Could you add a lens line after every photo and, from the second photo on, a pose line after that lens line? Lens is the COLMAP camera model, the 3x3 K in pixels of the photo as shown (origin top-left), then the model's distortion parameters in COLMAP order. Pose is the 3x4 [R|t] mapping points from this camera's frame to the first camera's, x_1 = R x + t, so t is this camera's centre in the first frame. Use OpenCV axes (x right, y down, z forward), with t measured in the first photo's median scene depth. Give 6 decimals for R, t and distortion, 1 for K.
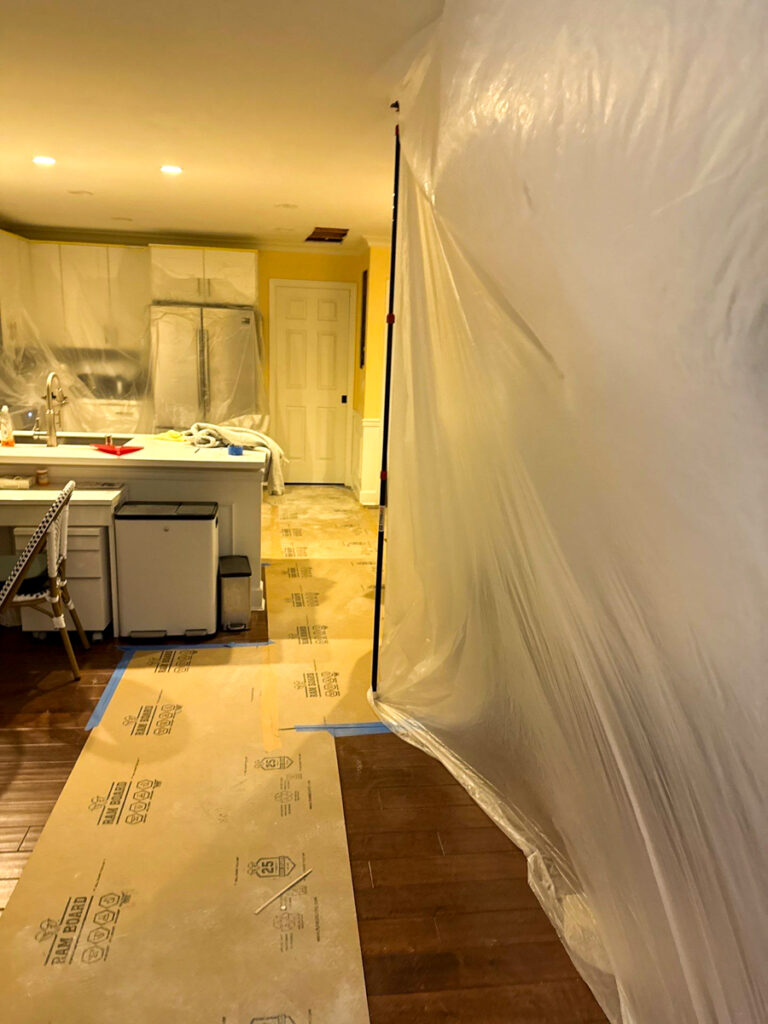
lens RADIAL K [[711.5, 0, 383.0], [0, 711.5, 508.1], [0, 0, 1]] dist [0.164860, -0.299078]
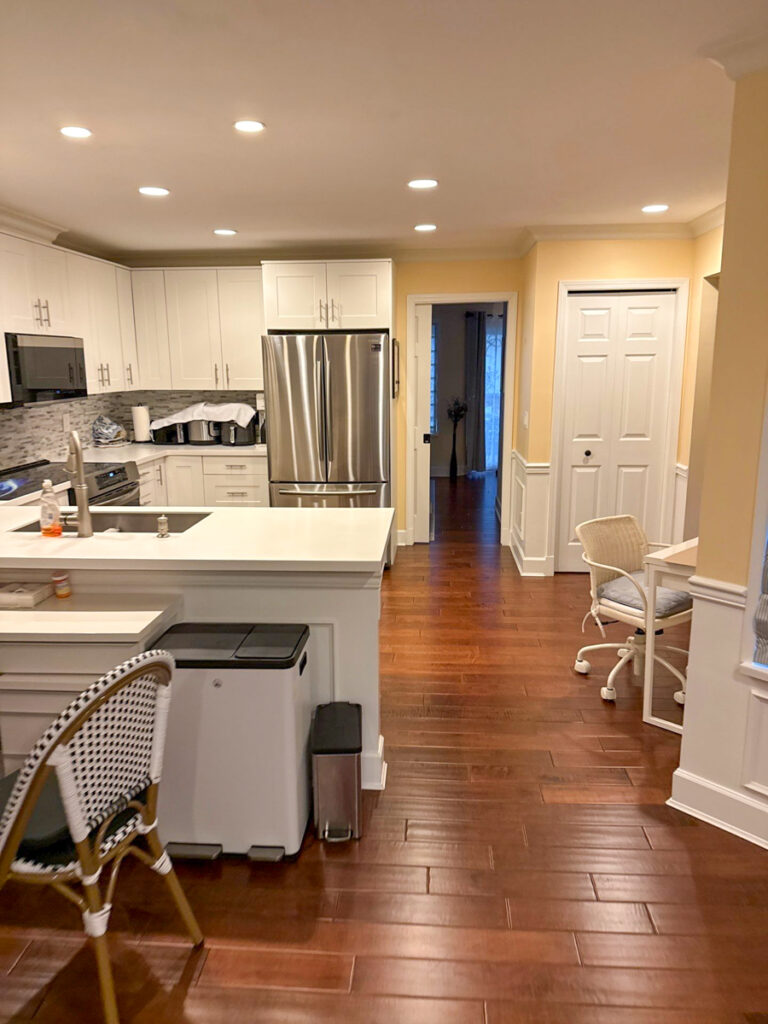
lens RADIAL K [[711.5, 0, 383.0], [0, 711.5, 508.1], [0, 0, 1]] dist [0.164860, -0.299078]
pose [[0.977732, -0.007731, -0.209715, -0.034506], [-0.000403, 0.999250, -0.038715, -0.090956], [0.209857, 0.037938, 0.976996, 0.411063]]
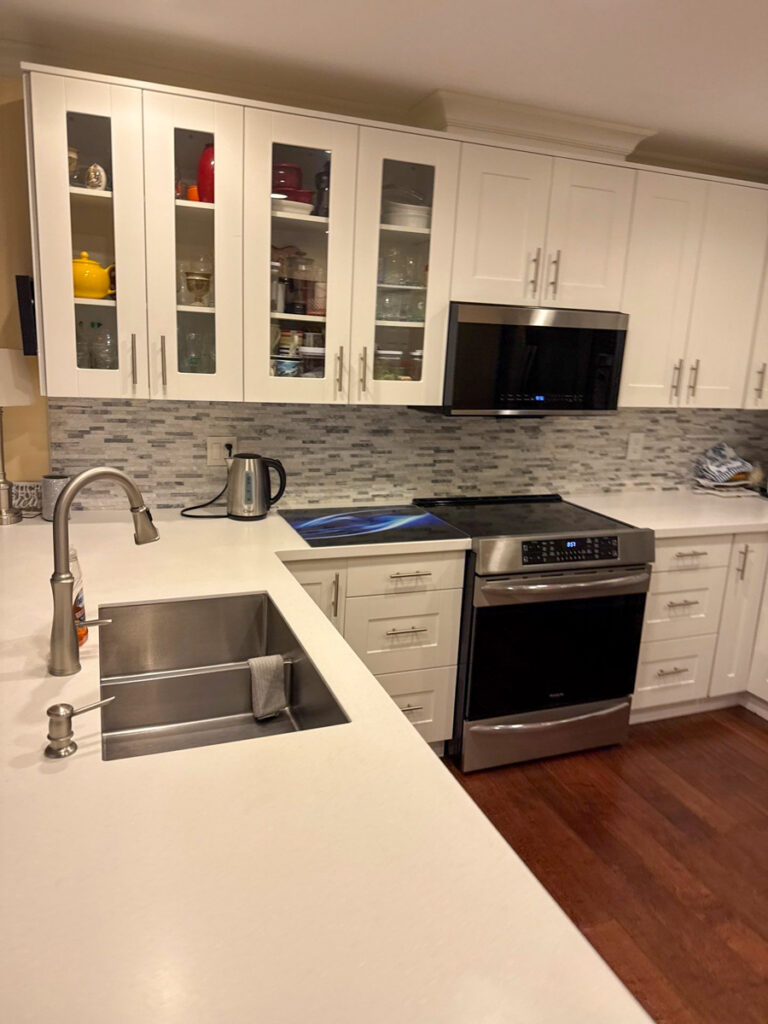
lens RADIAL K [[711.5, 0, 383.0], [0, 711.5, 508.1], [0, 0, 1]] dist [0.164860, -0.299078]
pose [[0.231087, 0.190606, -0.954080, -0.101873], [-0.265313, 0.955803, 0.126689, -0.267003], [0.936060, 0.223854, 0.271443, 1.116064]]
